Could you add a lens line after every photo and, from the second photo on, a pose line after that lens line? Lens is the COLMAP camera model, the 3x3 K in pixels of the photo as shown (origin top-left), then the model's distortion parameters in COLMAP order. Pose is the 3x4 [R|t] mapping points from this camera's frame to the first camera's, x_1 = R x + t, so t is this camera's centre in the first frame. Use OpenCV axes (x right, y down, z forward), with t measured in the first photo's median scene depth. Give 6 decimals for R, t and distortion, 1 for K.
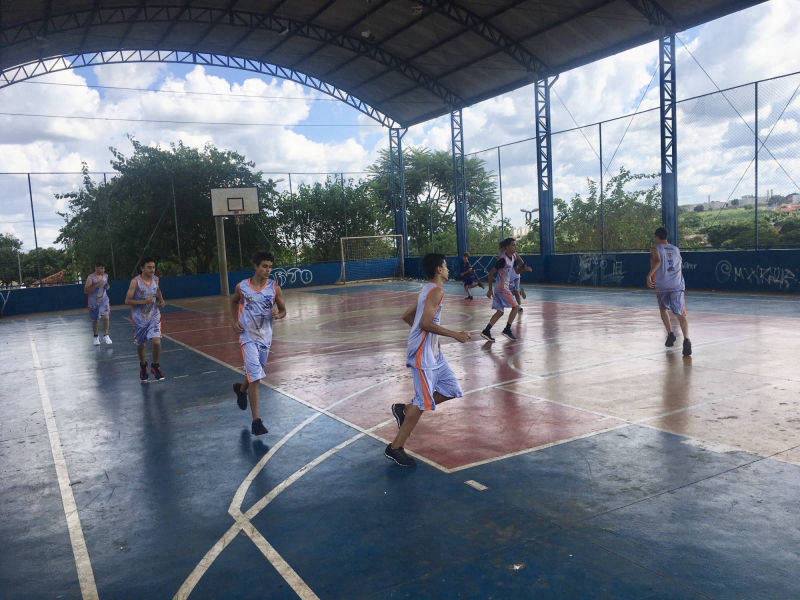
lens RADIAL K [[675.5, 0, 400.3], [0, 675.5, 302.3], [0, 0, 1]] dist [0.015615, -0.008208]
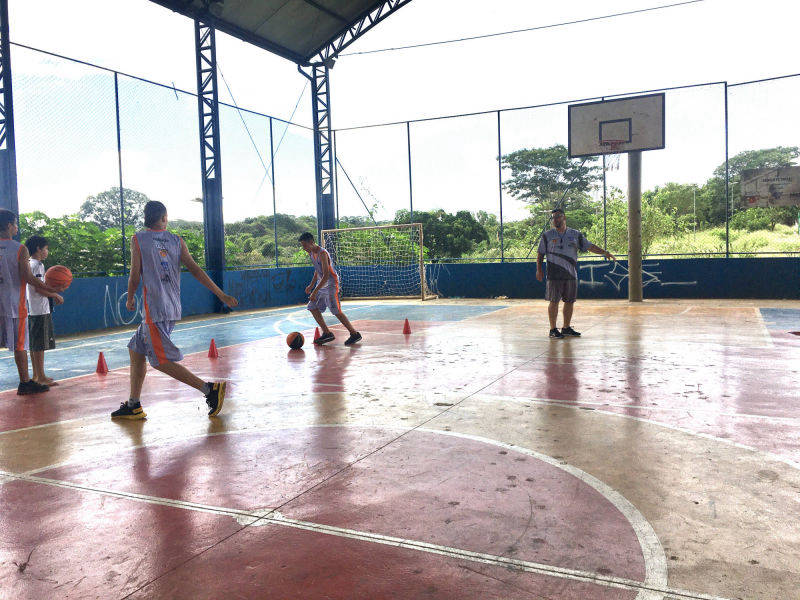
lens RADIAL K [[675.5, 0, 404.0], [0, 675.5, 297.6], [0, 0, 1]] dist [0.015615, -0.008208]
pose [[-0.568247, 0.021721, 0.822571, -0.336219], [0.127896, 0.989834, 0.062214, -0.053615], [-0.812858, 0.140556, -0.565248, 0.996217]]
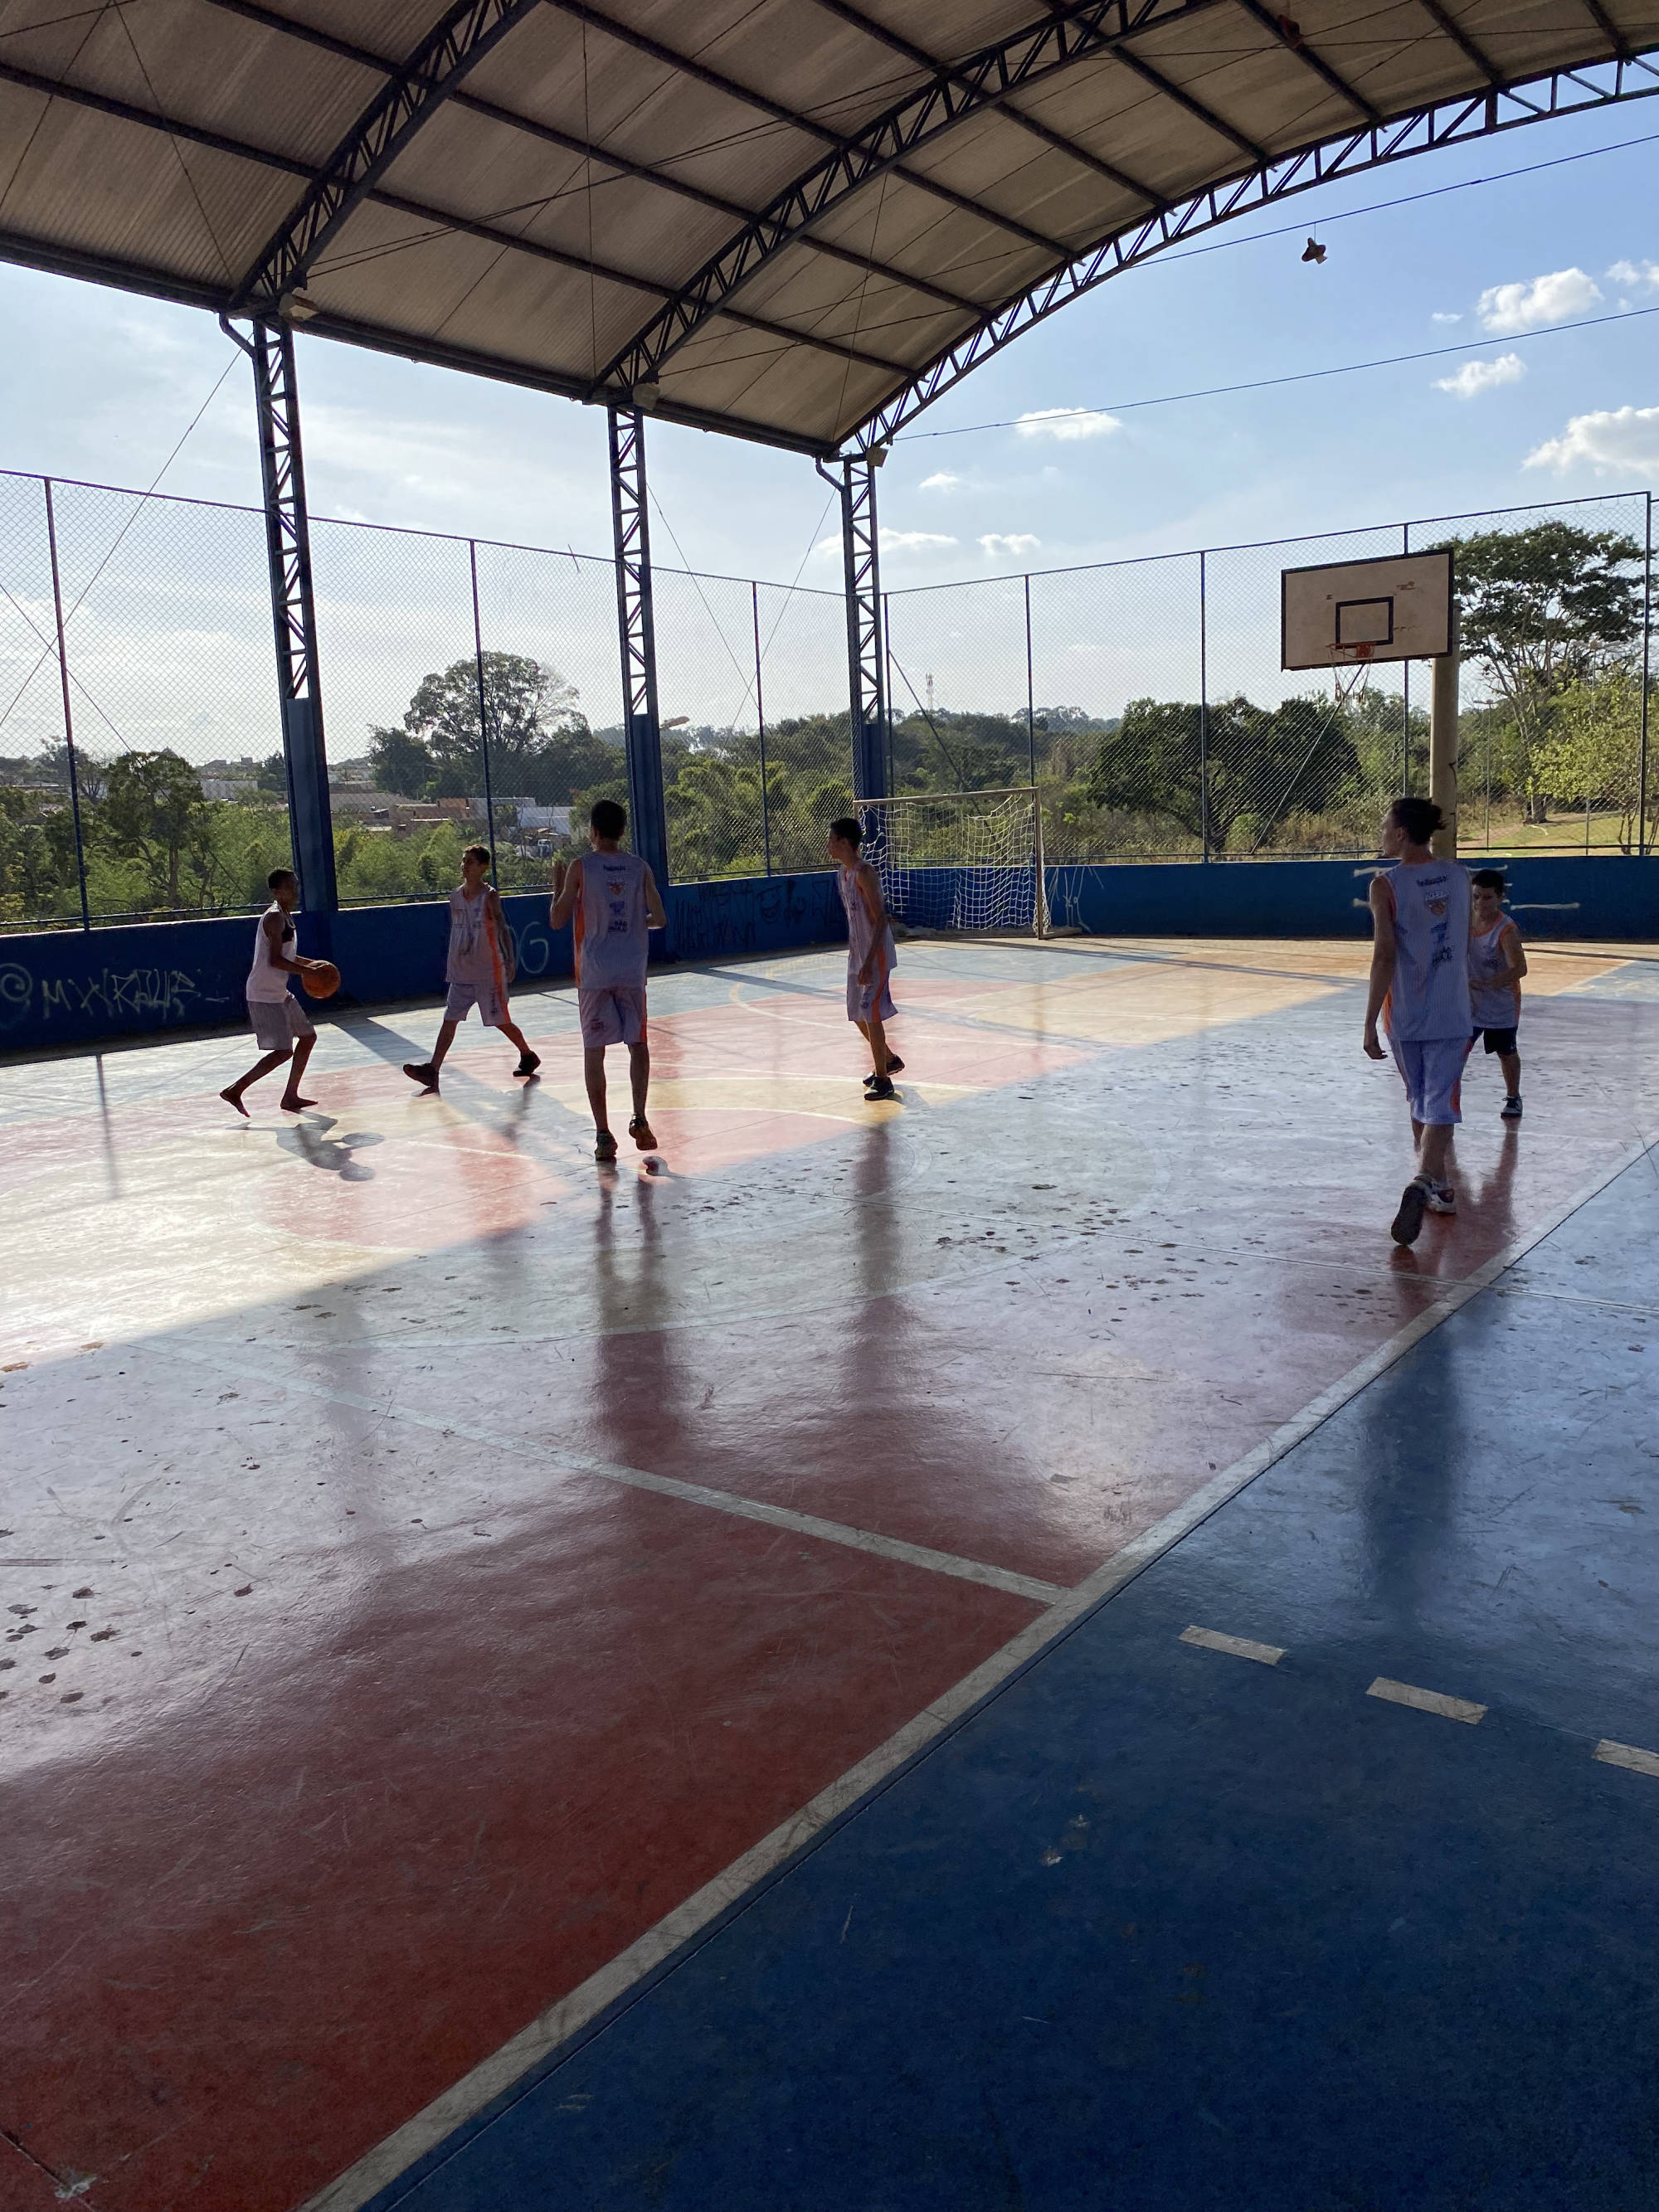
lens RADIAL K [[1656.1, 0, 830.9], [0, 1656.1, 1110.7], [0, 0, 1]] dist [-0.009287, -0.003229]
pose [[-0.391694, -0.087217, 0.915953, -0.525999], [0.138194, 0.978628, 0.152282, -0.063887], [-0.909658, 0.186227, -0.371269, 1.028811]]
